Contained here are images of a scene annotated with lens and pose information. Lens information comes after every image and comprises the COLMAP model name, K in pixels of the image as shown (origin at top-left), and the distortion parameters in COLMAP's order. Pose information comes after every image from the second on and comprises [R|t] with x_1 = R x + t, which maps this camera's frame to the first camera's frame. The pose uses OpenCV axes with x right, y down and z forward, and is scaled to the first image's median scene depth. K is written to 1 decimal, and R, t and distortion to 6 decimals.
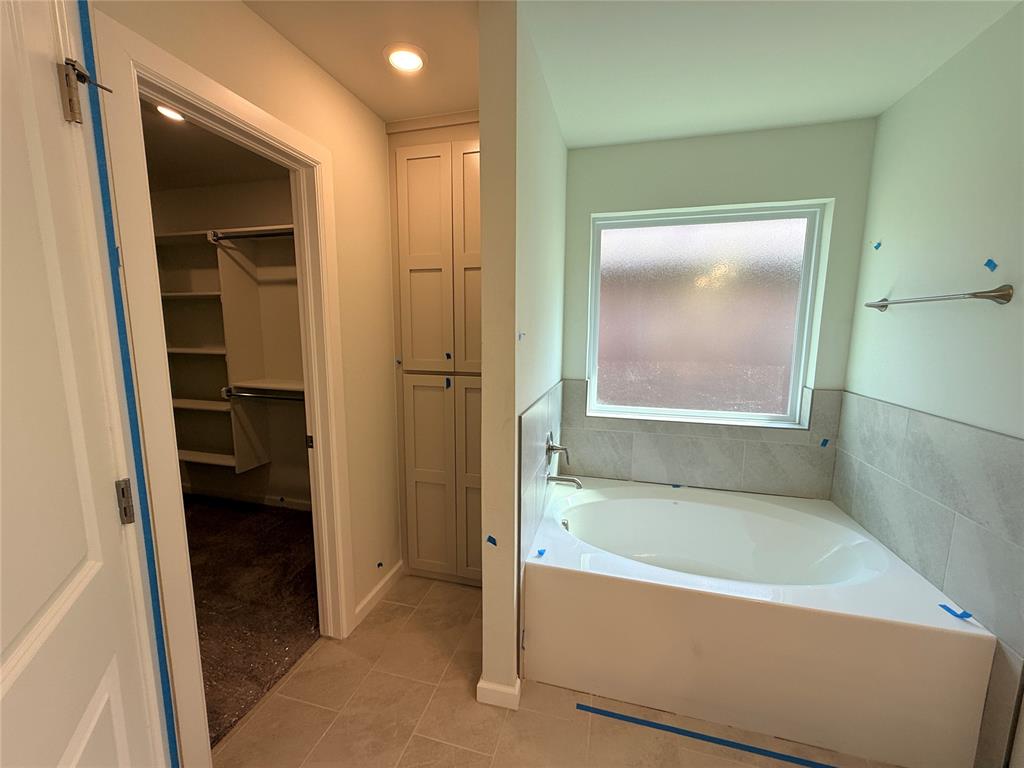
lens RADIAL K [[410.0, 0, 515.5], [0, 410.0, 382.1], [0, 0, 1]] dist [0.002235, -0.000584]
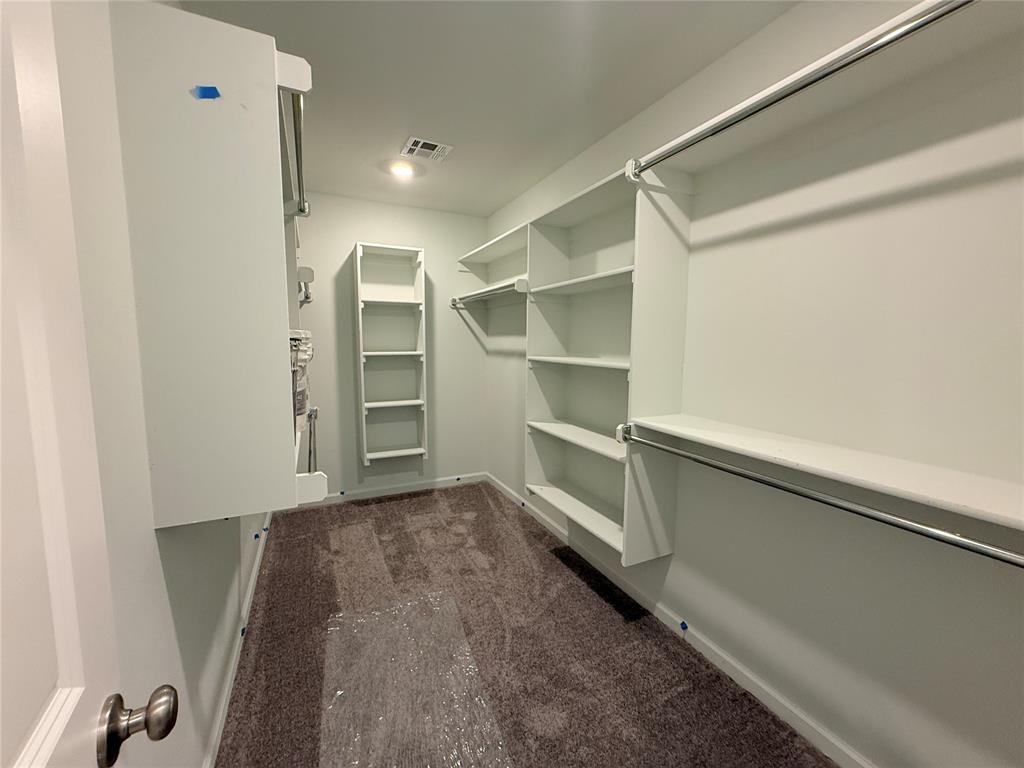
lens RADIAL K [[410.0, 0, 515.2], [0, 410.0, 383.1], [0, 0, 1]] dist [0.002235, -0.000584]
pose [[0.642648, 0.073649, -0.762614, -0.344152], [-0.108163, 0.994121, 0.004859, -0.031848], [0.758488, 0.079364, 0.646836, 0.472534]]
